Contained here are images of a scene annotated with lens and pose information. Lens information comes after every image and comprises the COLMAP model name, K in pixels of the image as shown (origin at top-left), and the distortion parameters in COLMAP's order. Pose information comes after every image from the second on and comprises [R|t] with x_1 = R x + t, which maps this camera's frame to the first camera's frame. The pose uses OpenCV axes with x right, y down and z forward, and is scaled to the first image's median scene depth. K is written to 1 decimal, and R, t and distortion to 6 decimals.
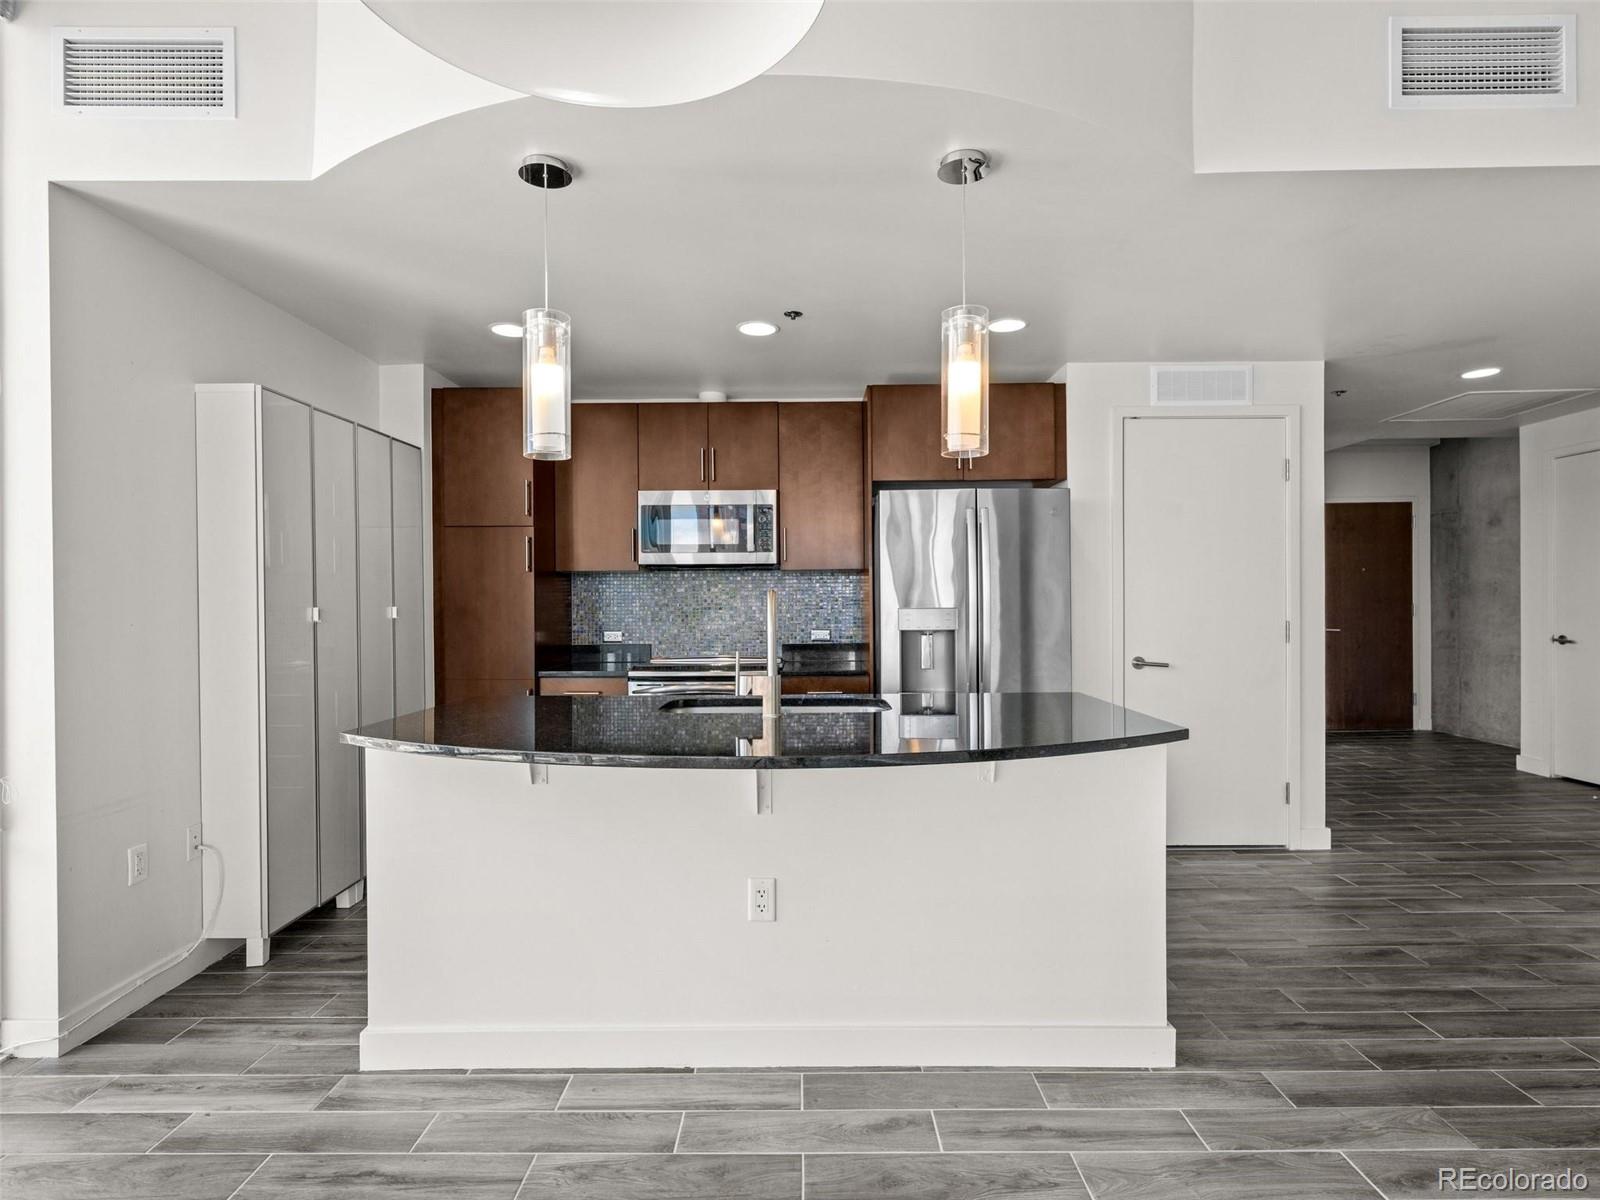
lens RADIAL K [[826.4, 0, 798.7], [0, 826.4, 603.7], [0, 0, 1]] dist [-0.001554, 0.001709]
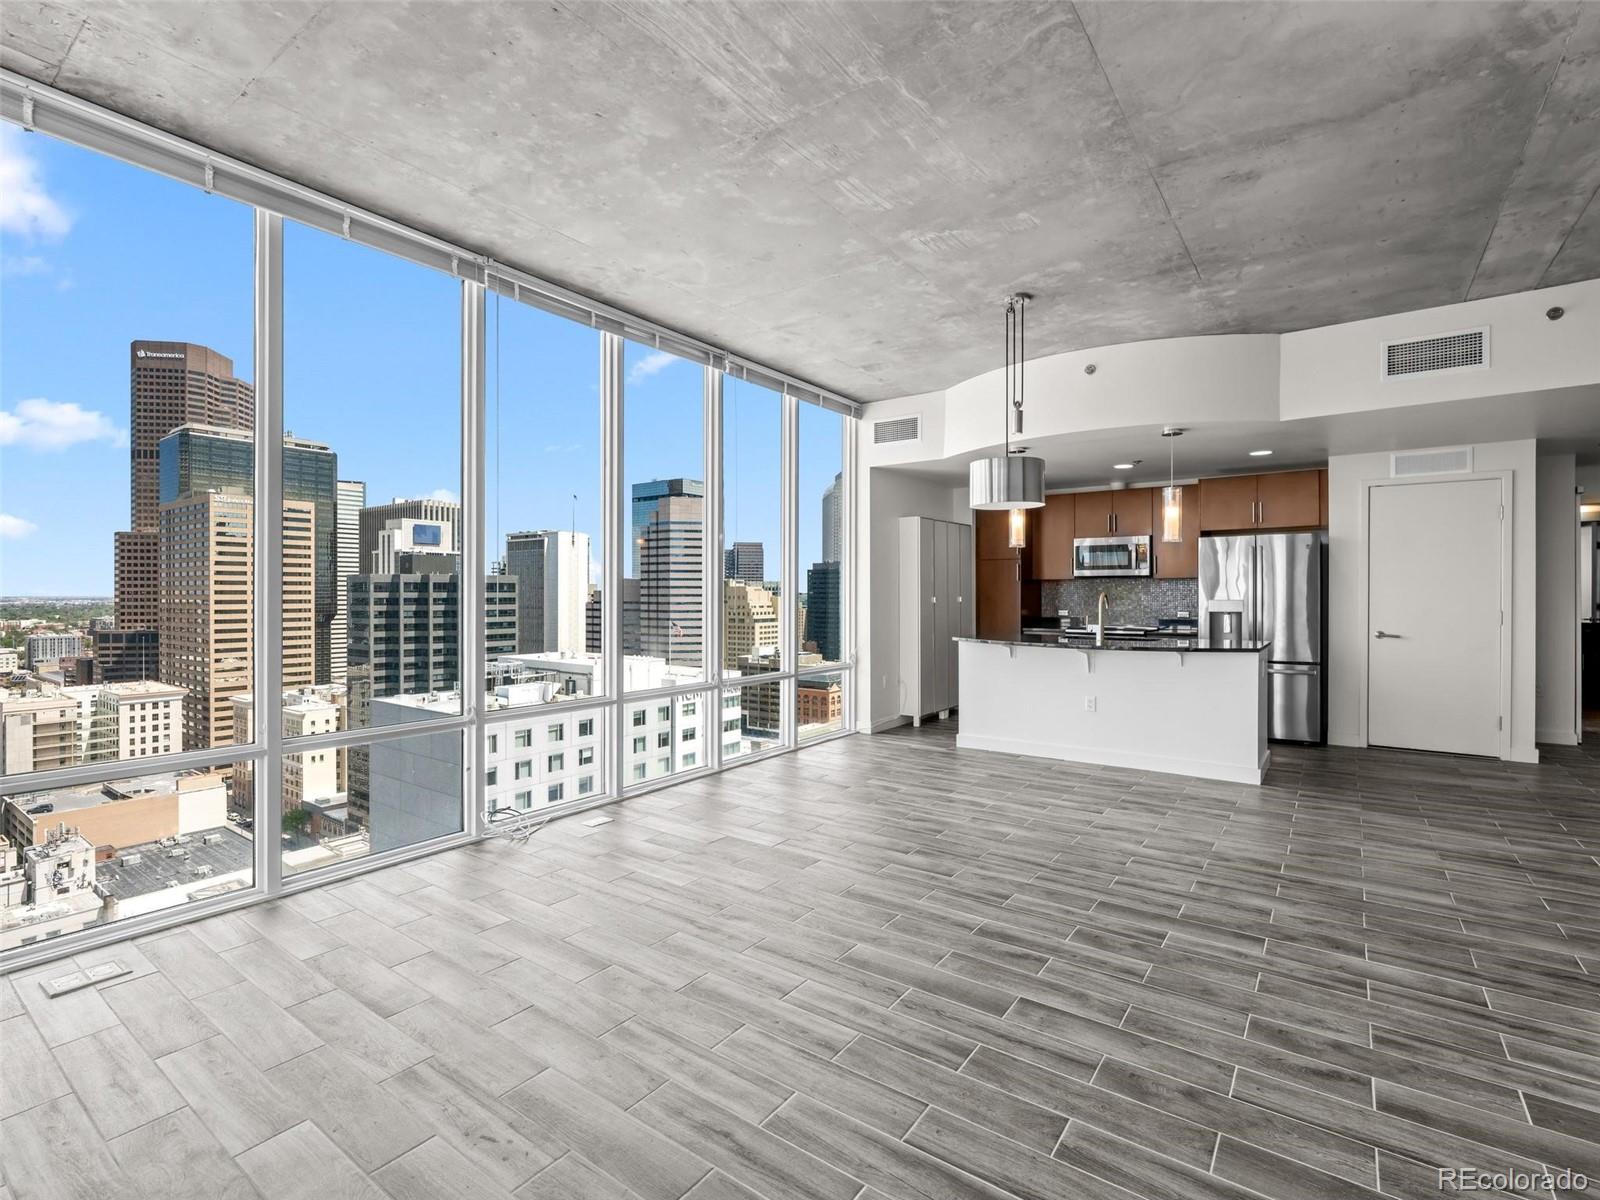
lens RADIAL K [[779.6, 0, 800.6], [0, 779.6, 599.0], [0, 0, 1]] dist [-0.004364, 0.001355]
pose [[0.816090, 0.010851, -0.577823, 0.376562], [-0.005136, 0.999920, 0.011523, -0.011840], [0.577903, -0.006436, 0.816080, -0.960462]]
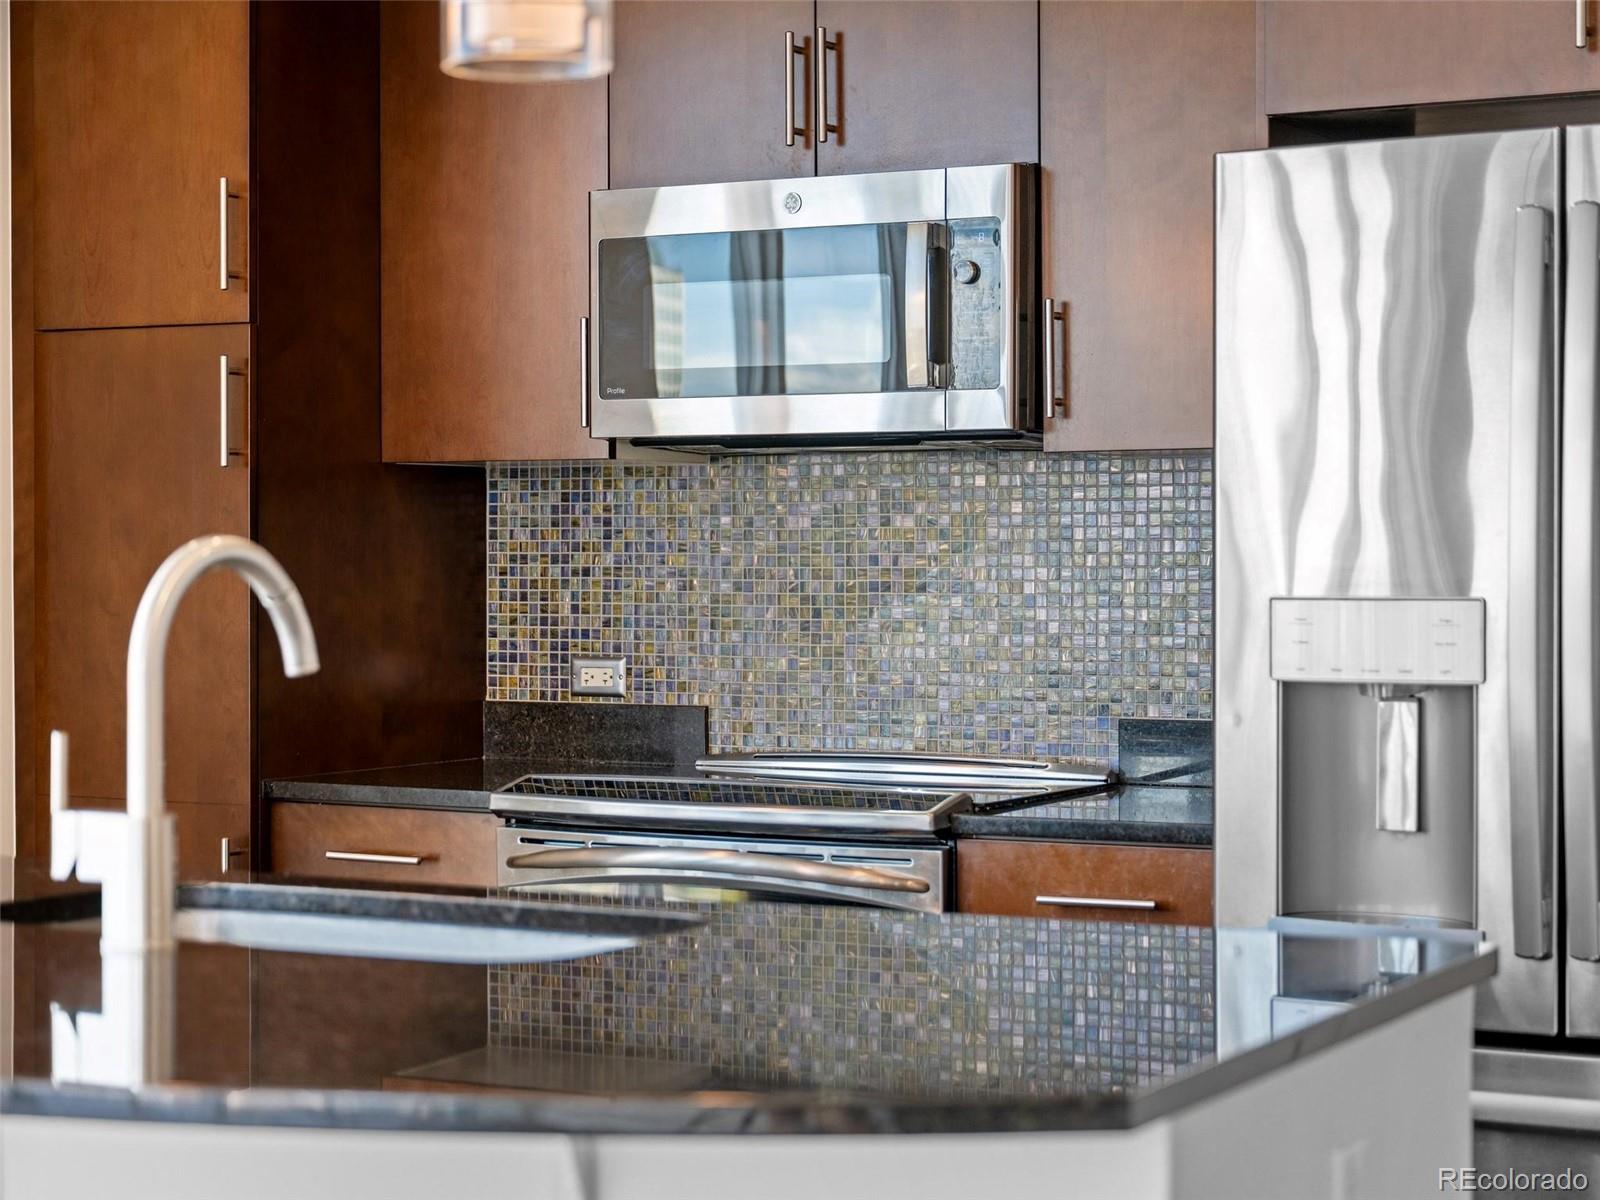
lens RADIAL K [[3067.4, 0, 809.2], [0, 3067.4, 601.0], [0, 0, 1]] dist [-0.035658, 0.000000]
pose [[0.882868, 0.014098, -0.469409, 0.433891], [-0.006832, 0.999829, 0.017180, -0.008865], [0.469571, -0.011961, 0.882814, 0.063630]]
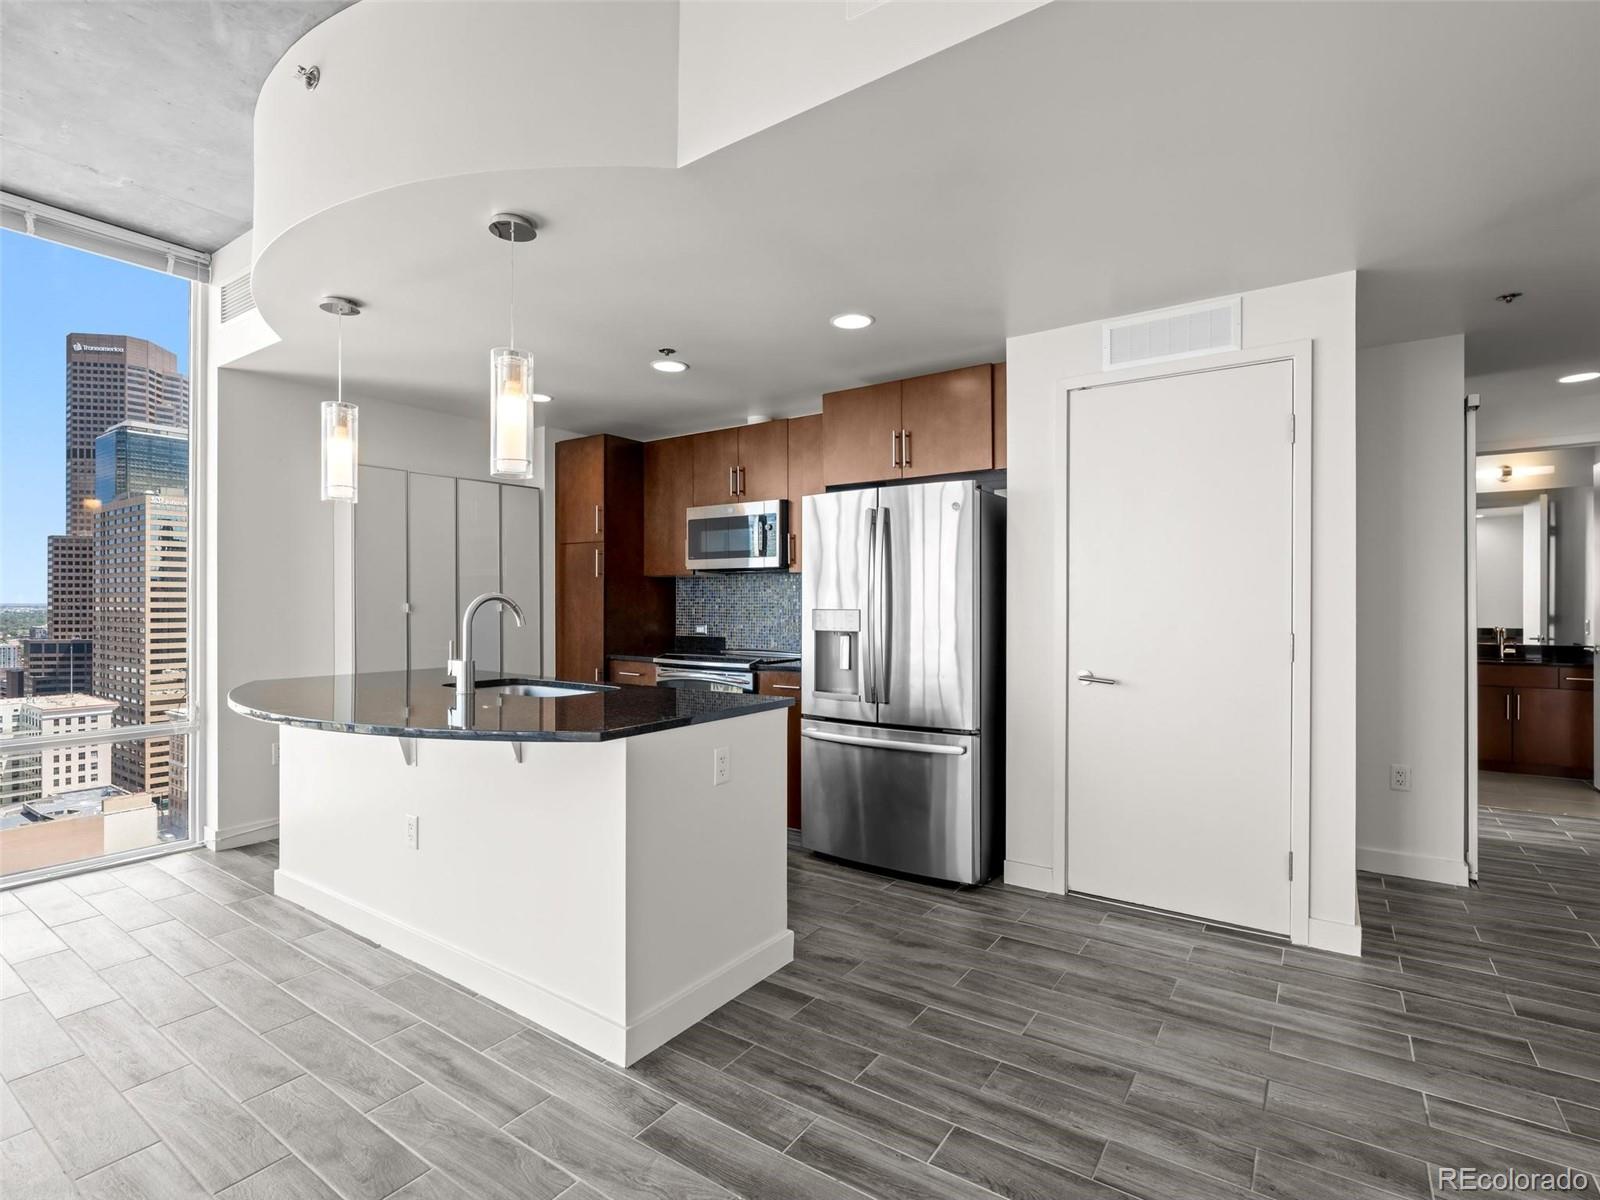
lens RADIAL K [[779.6, 0, 824.3], [0, 779.6, 602.7], [0, 0, 1]] dist [-0.004364, 0.001355]
pose [[0.827993, 0.008849, -0.560669, 0.656203], [-0.007560, 0.999961, 0.004617, -0.007049], [0.560688, 0.000415, 0.828027, 0.194190]]
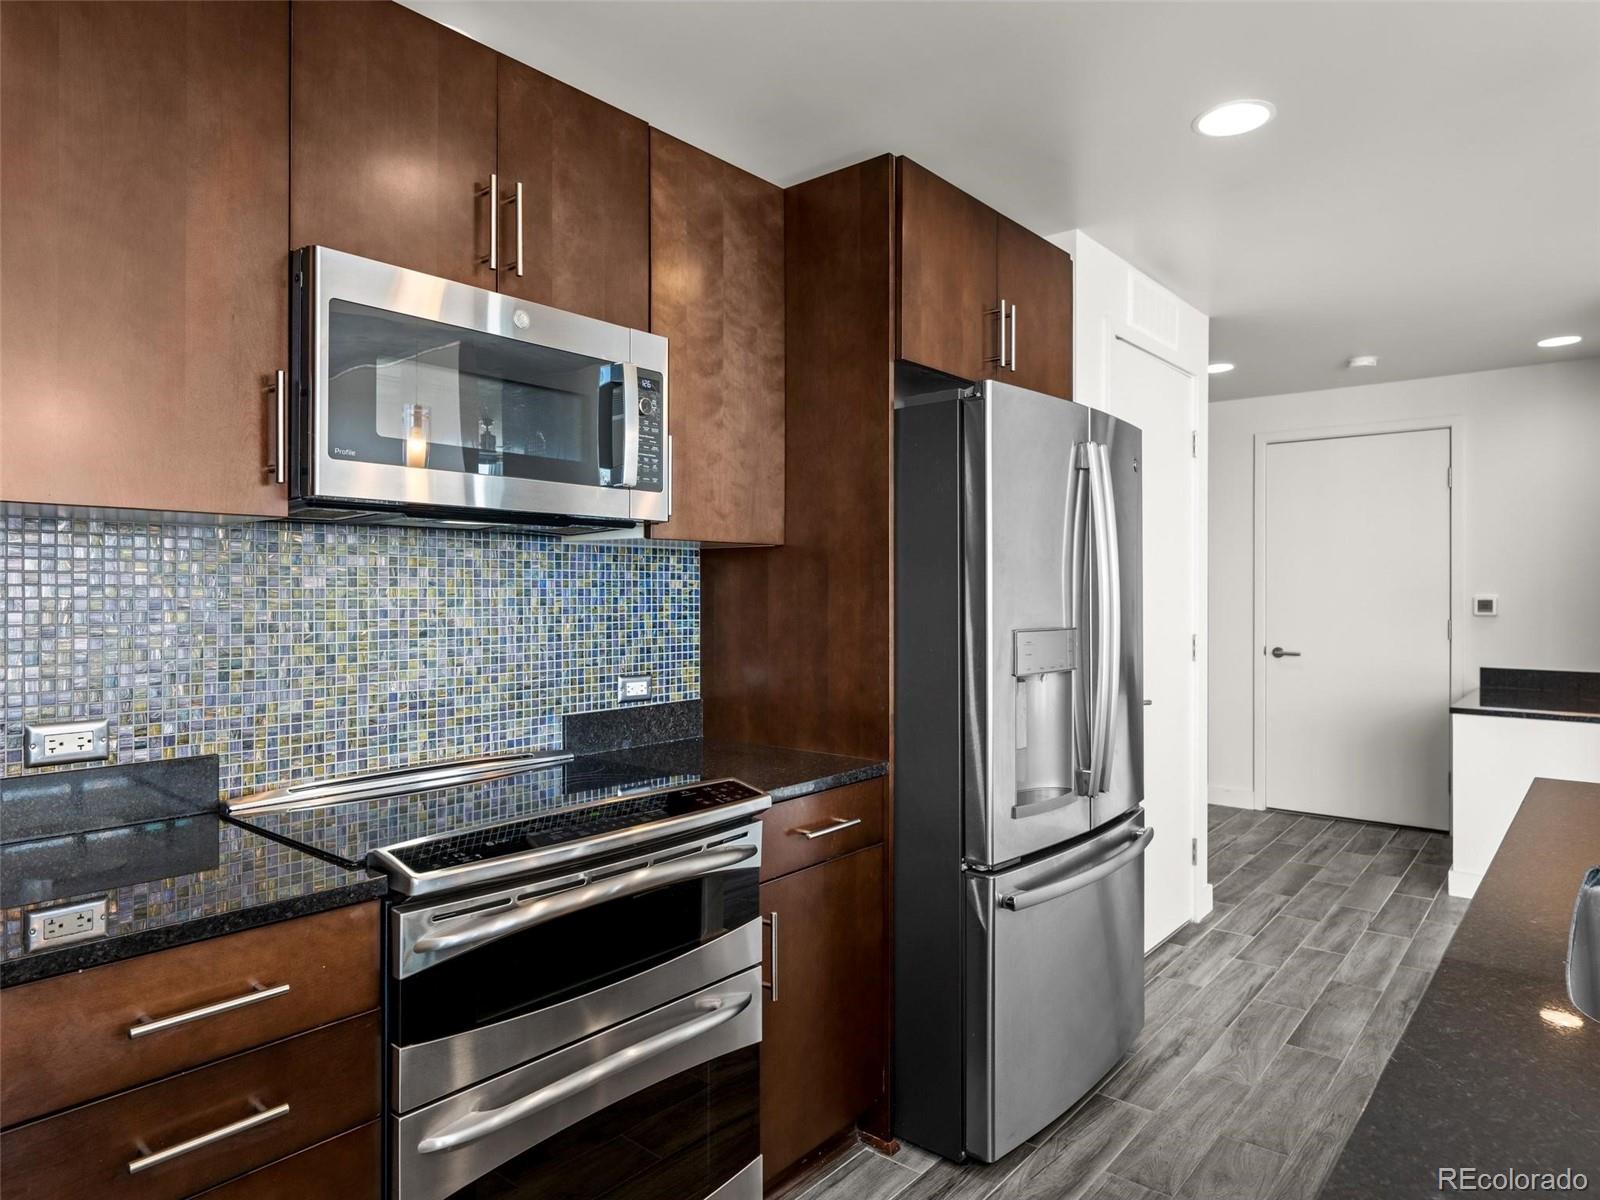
lens RADIAL K [[978.0, 0, 810.5], [0, 978.0, 599.7], [0, 0, 1]] dist [0.007208, 0.000787]
pose [[0.646722, 0.000896, 0.762725, -0.376626], [-0.001701, 0.999999, 0.000267, -0.011802], [-0.762724, -0.001470, 0.646722, 0.698613]]
